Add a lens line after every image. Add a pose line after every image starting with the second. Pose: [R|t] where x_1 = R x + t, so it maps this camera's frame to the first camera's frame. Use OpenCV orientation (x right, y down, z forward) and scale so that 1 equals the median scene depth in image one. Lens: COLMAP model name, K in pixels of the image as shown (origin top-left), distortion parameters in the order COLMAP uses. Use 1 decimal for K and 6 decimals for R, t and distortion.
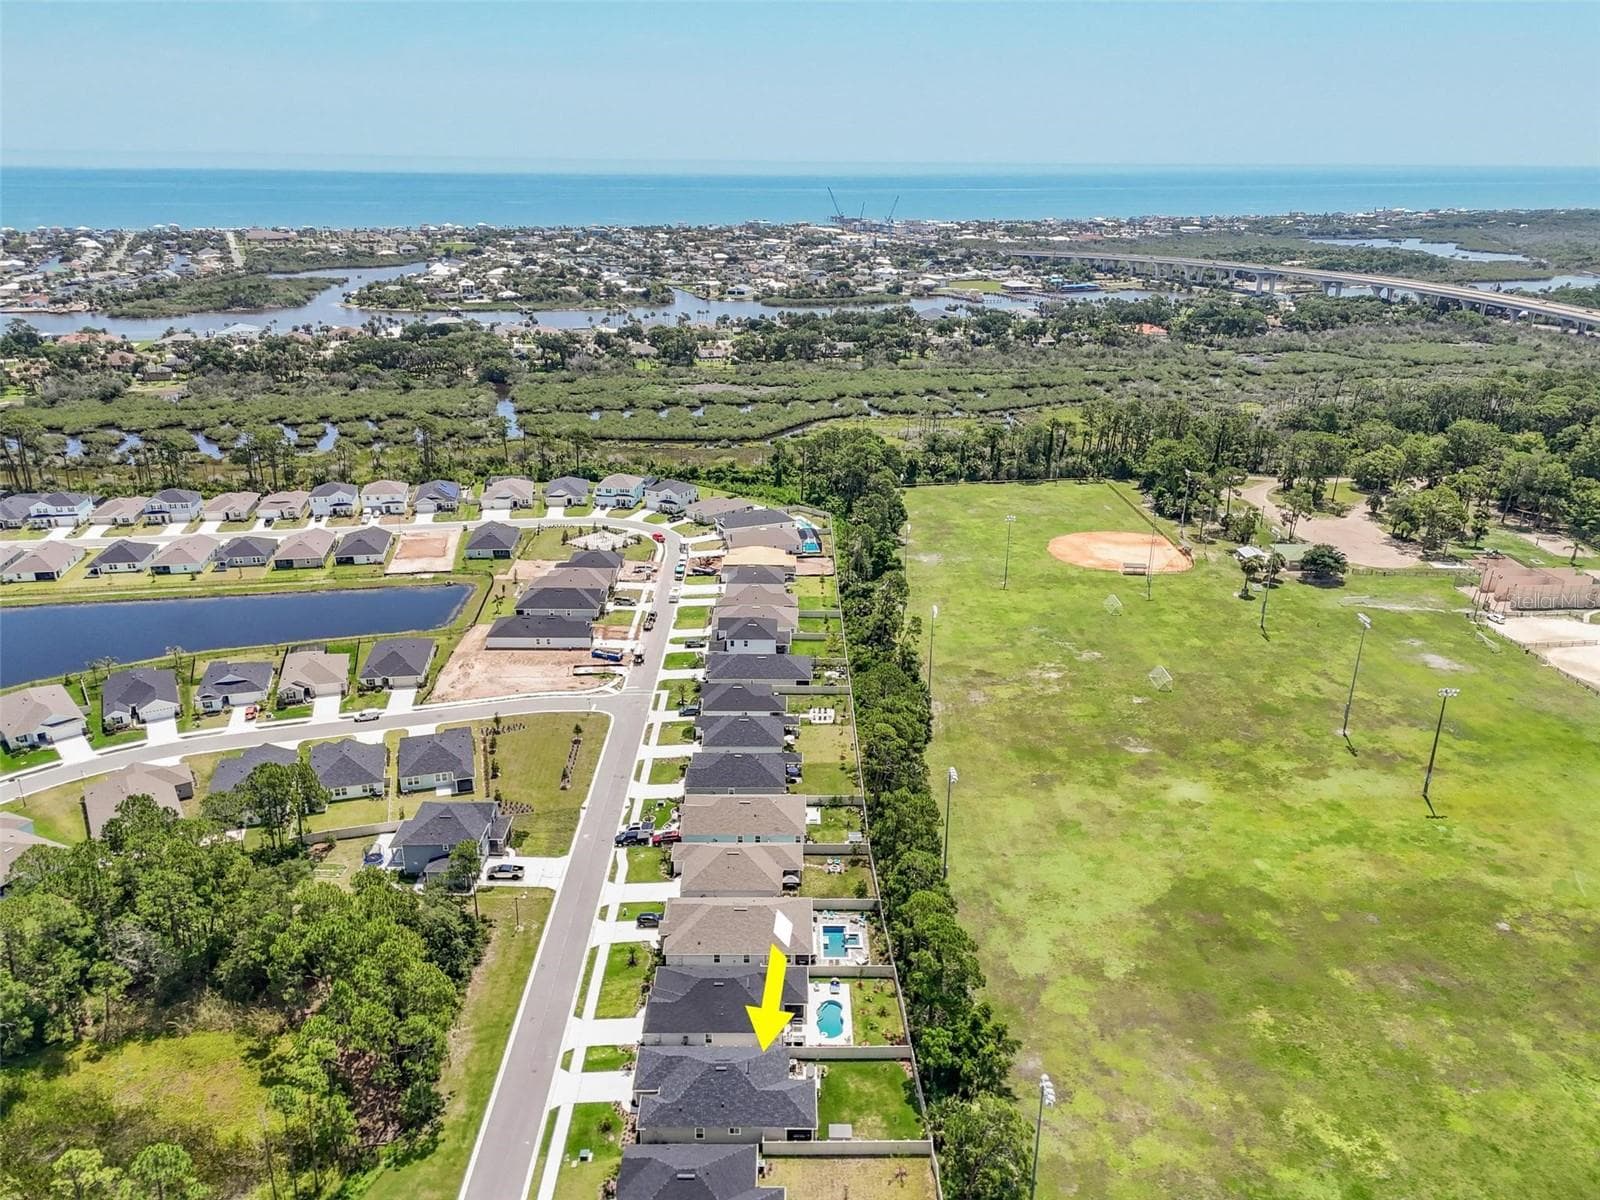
lens RADIAL K [[1170.6, 0, 800.9], [0, 1170.6, 607.2], [0, 0, 1]] dist [0.095055, -0.102585]
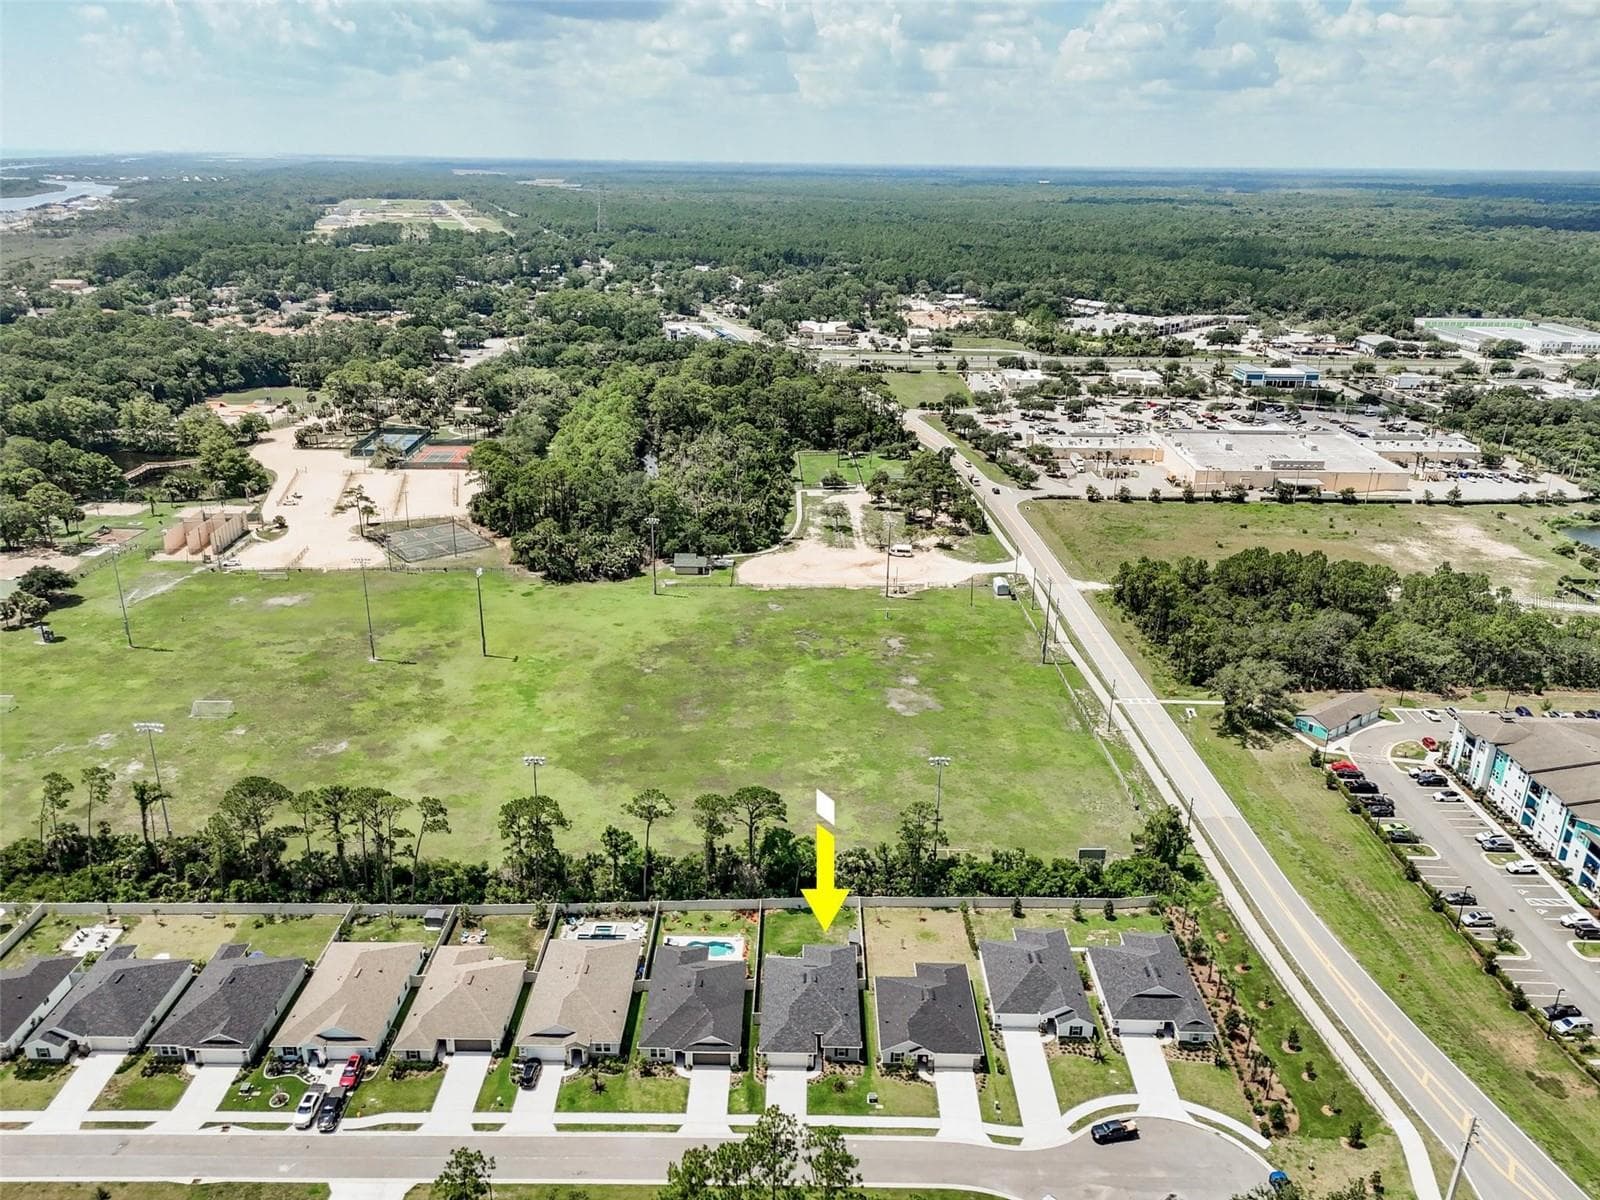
lens RADIAL K [[1170.6, 0, 800.9], [0, 1170.6, 607.2], [0, 0, 1]] dist [0.095055, -0.102585]
pose [[0.018698, -0.364729, 0.930926, -0.494777], [0.344955, 0.876270, 0.336387, -0.154257], [-0.938433, 0.314838, 0.142200, 0.367561]]
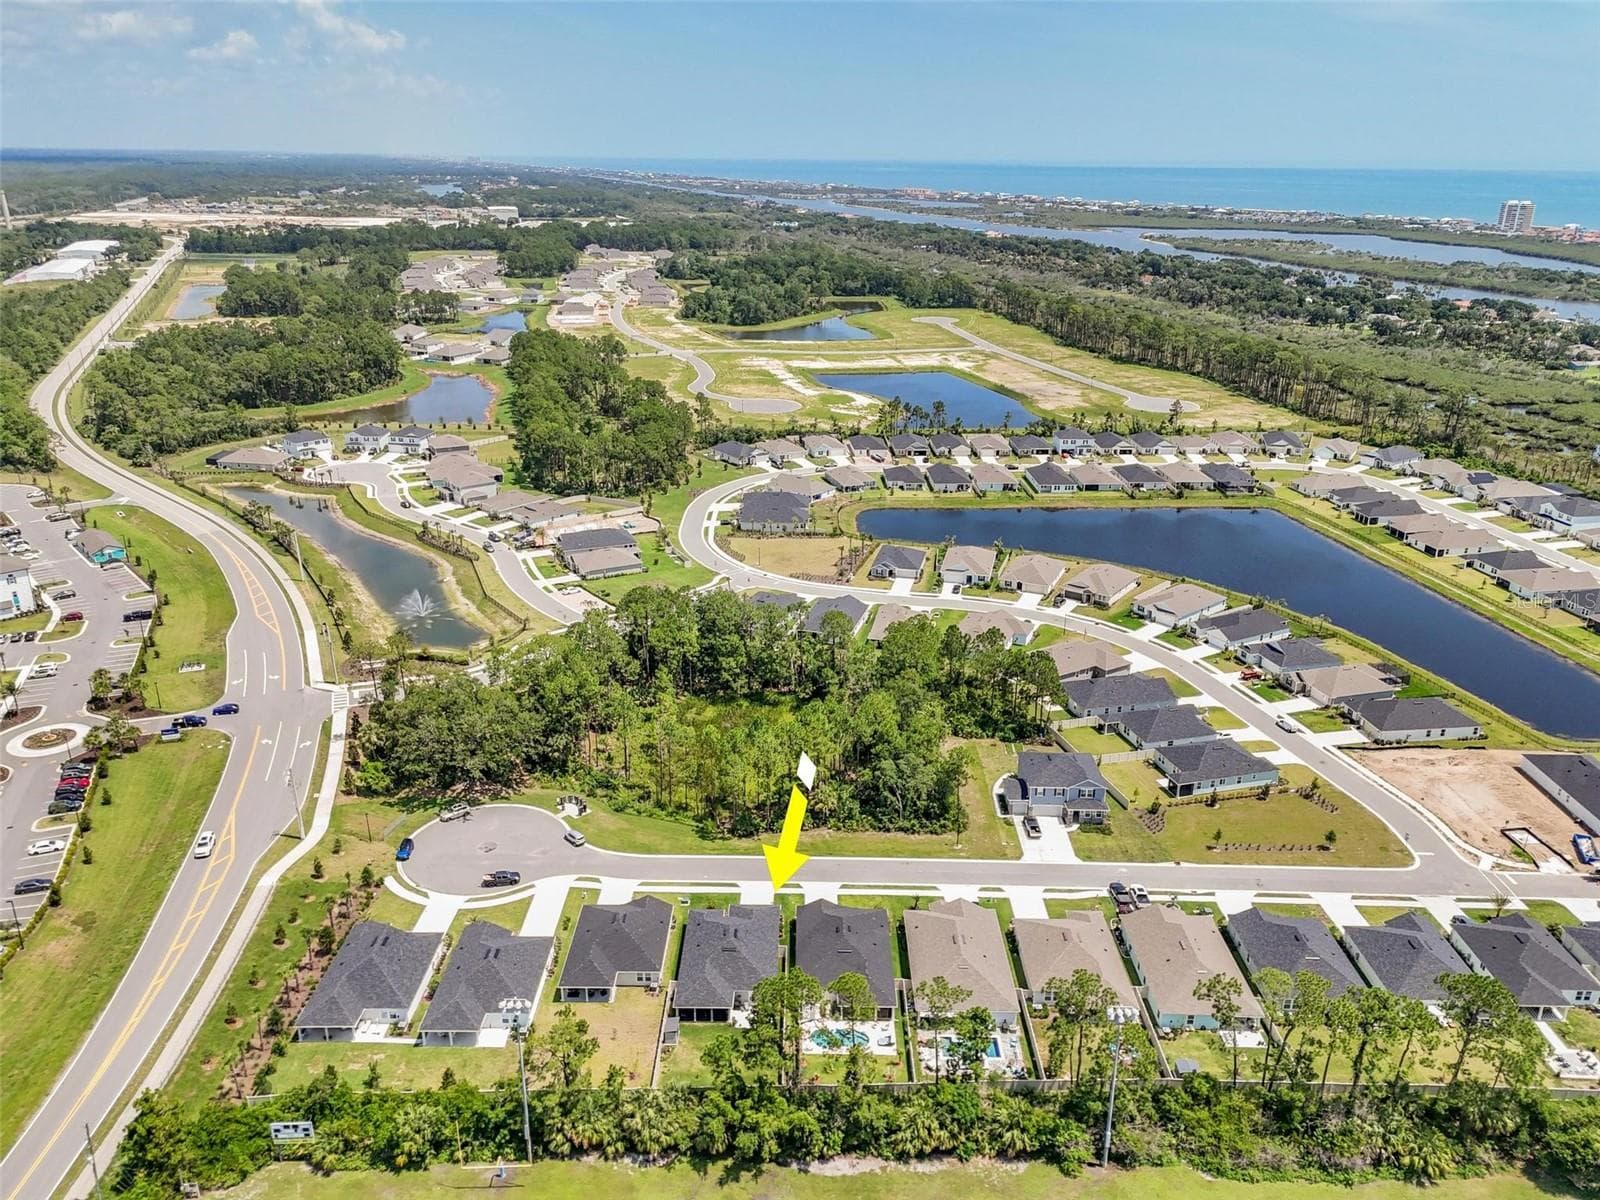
lens RADIAL K [[1170.6, 0, 800.9], [0, 1170.6, 607.2], [0, 0, 1]] dist [0.095055, -0.102585]
pose [[-0.017736, 0.349776, -0.936665, 0.445185], [-0.364844, 0.869952, 0.331772, -0.145638], [0.930900, 0.347621, 0.112184, 0.412297]]
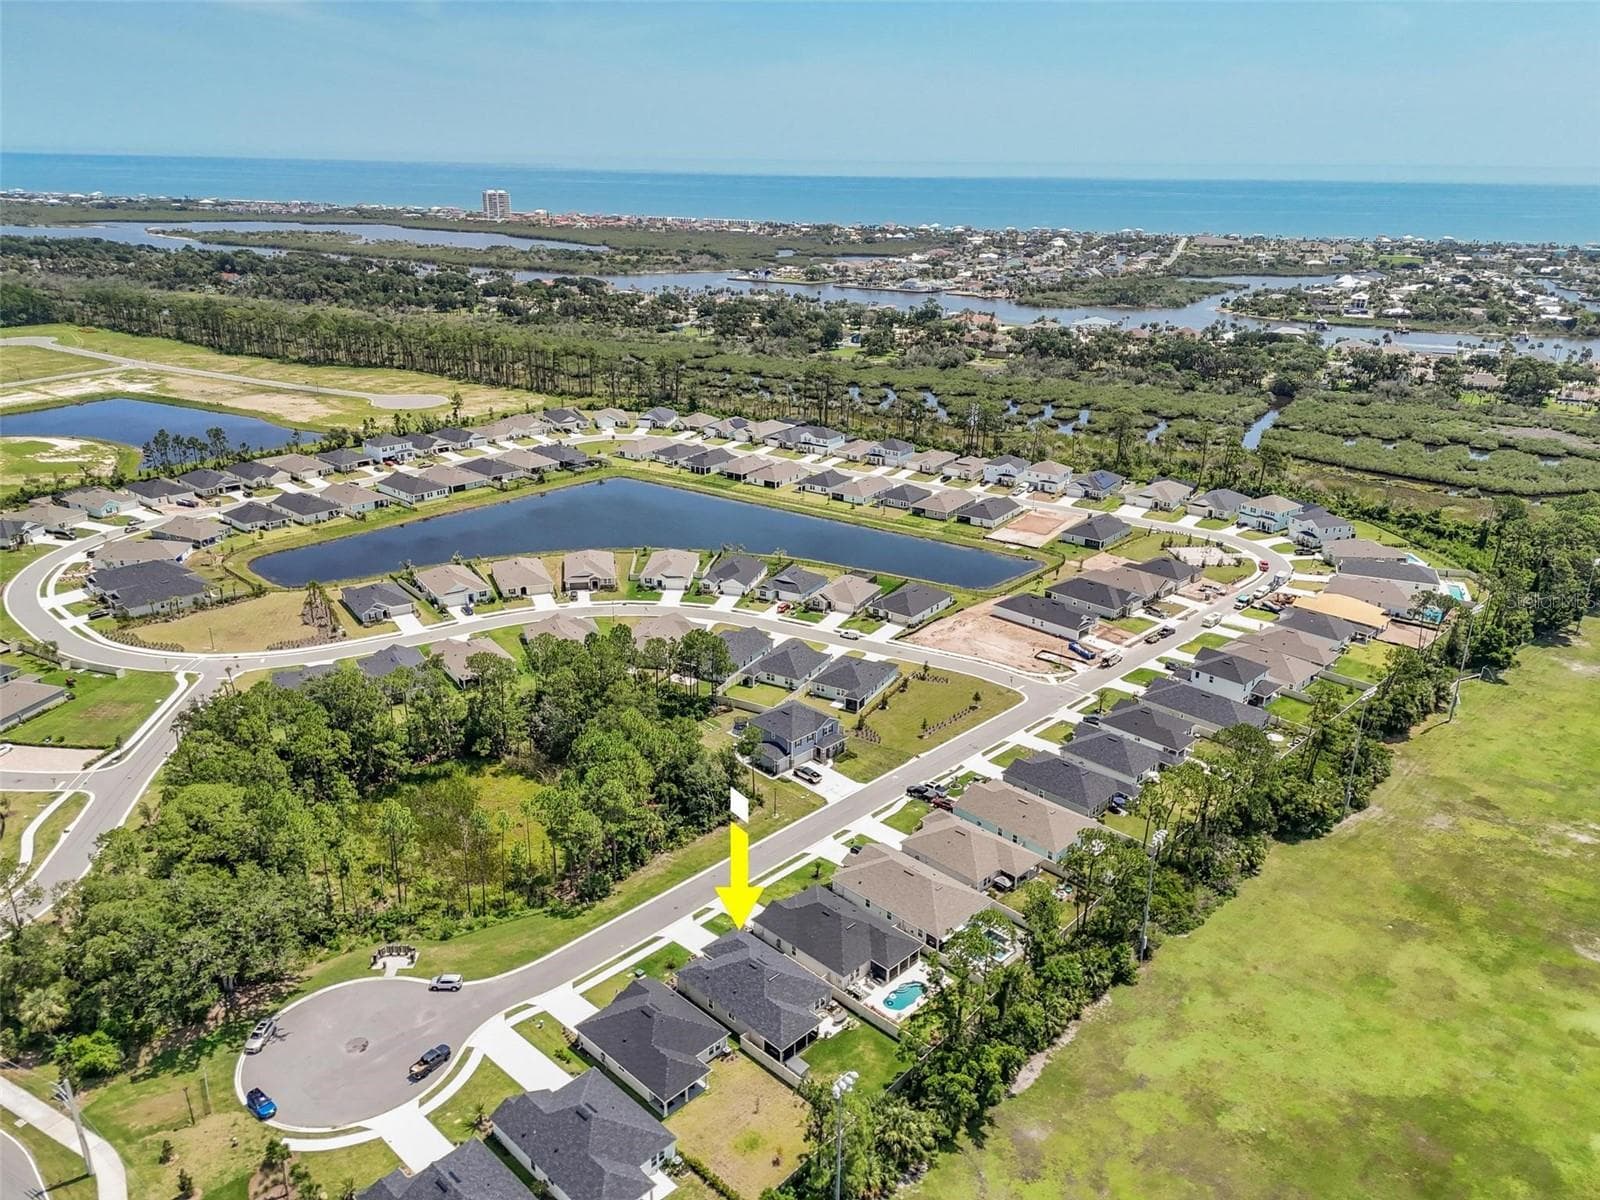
lens RADIAL K [[1170.6, 0, 800.9], [0, 1170.6, 607.2], [0, 0, 1]] dist [0.095055, -0.102585]
pose [[0.711024, 0.251316, -0.656723, 0.302655], [-0.256847, 0.962239, 0.090147, -0.023002], [0.654580, 0.104580, 0.748724, 0.081005]]
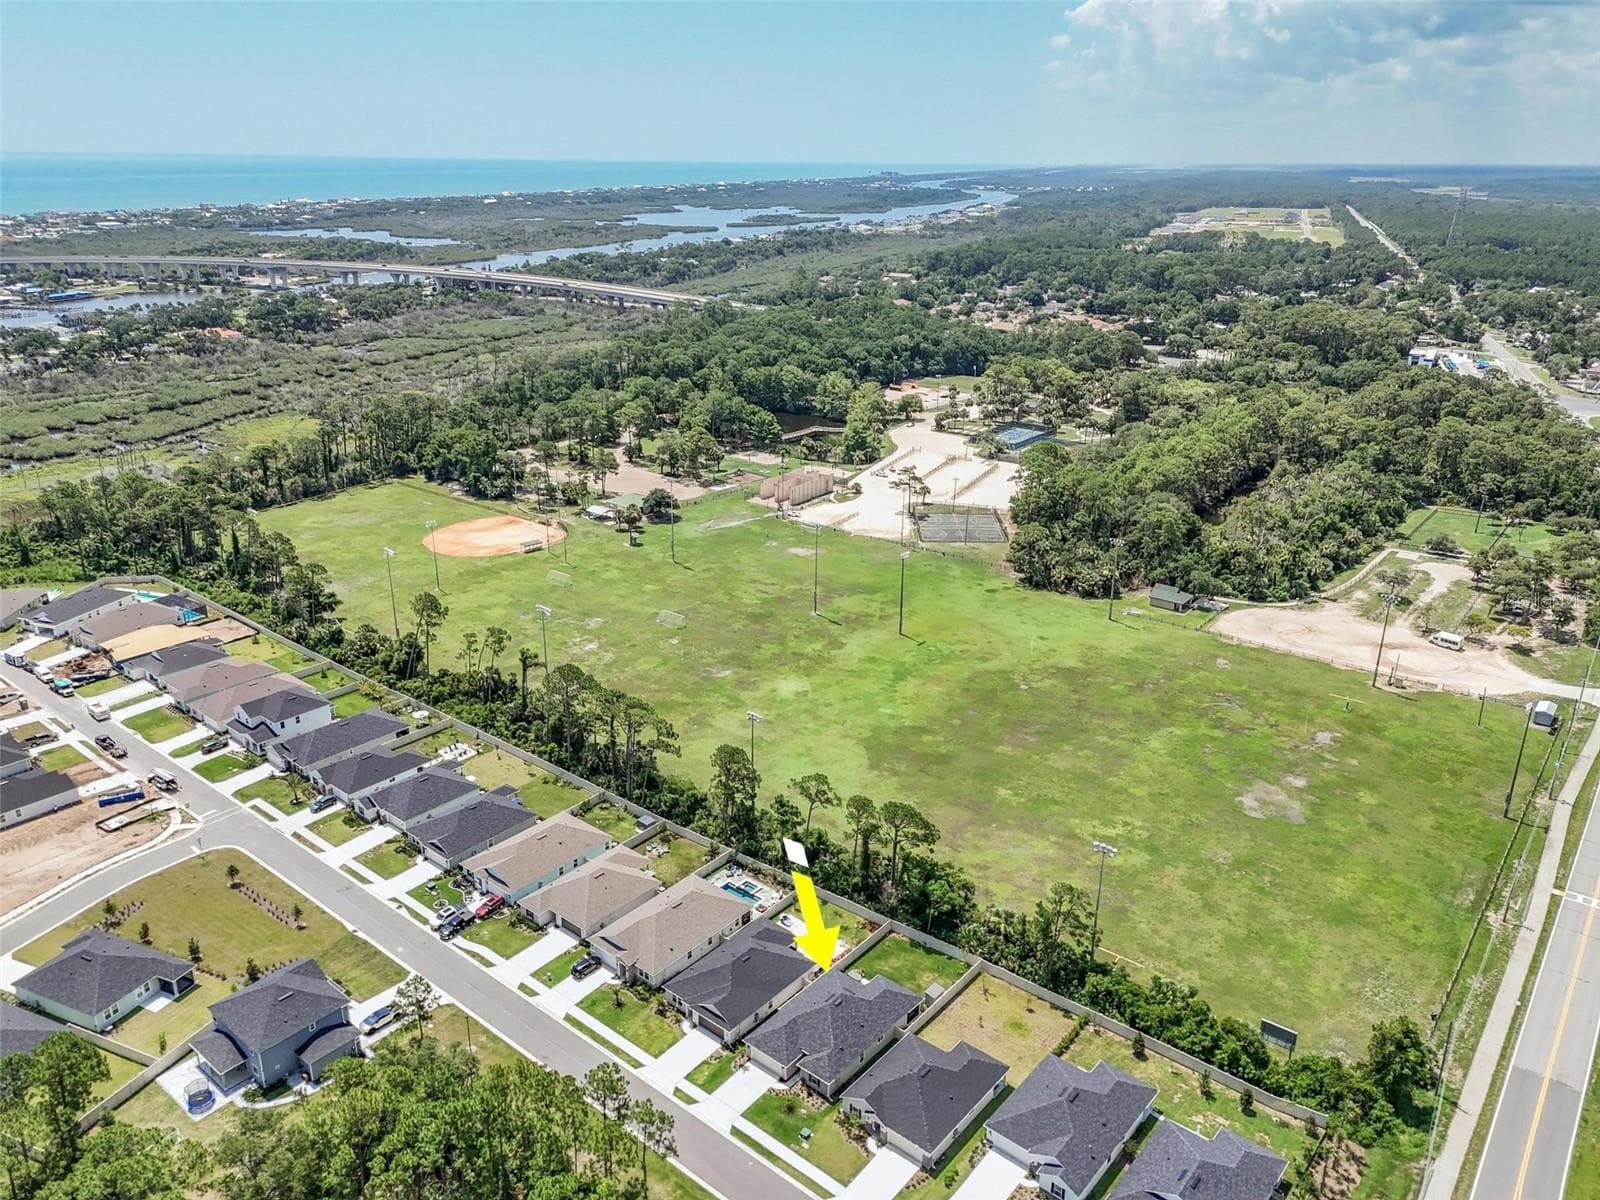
lens RADIAL K [[1170.6, 0, 800.9], [0, 1170.6, 607.2], [0, 0, 1]] dist [0.095055, -0.102585]
pose [[0.649551, -0.275399, 0.708688, -0.381780], [0.269888, 0.954911, 0.123715, -0.053168], [-0.710805, 0.110907, 0.694591, 0.109661]]
